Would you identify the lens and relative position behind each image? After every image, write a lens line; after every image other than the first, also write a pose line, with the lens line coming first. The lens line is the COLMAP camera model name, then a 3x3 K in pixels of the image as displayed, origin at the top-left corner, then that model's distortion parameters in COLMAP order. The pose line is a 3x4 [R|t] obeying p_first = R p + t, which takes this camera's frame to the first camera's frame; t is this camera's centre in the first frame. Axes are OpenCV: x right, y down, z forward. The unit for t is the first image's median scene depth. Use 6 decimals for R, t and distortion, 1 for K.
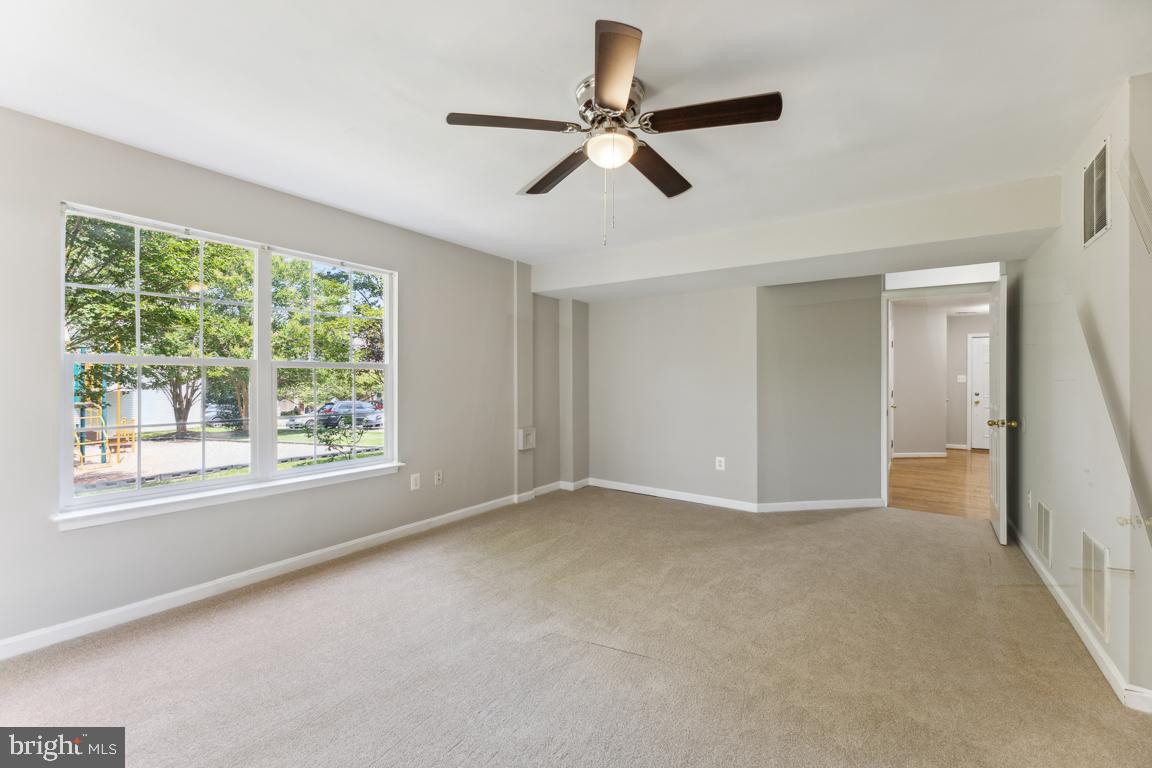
lens RADIAL K [[470.2, 0, 573.8], [0, 470.2, 382.1], [0, 0, 1]] dist [-0.001190, 0.000014]
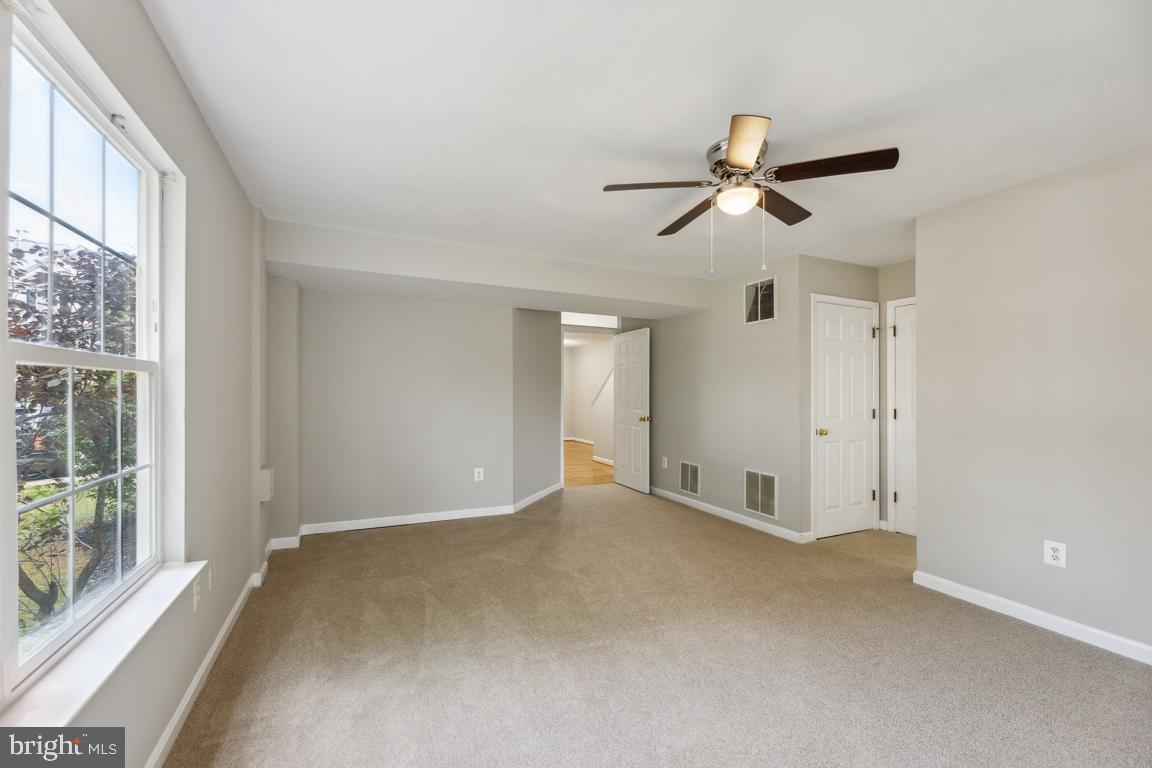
lens RADIAL K [[470.2, 0, 572.2], [0, 470.2, 390.6], [0, 0, 1]] dist [-0.001190, 0.000014]
pose [[0.503234, -0.002981, 0.864145, -0.562673], [0.001197, 0.999995, 0.002753, -0.013940], [-0.864149, -0.000351, 0.503236, 0.371158]]
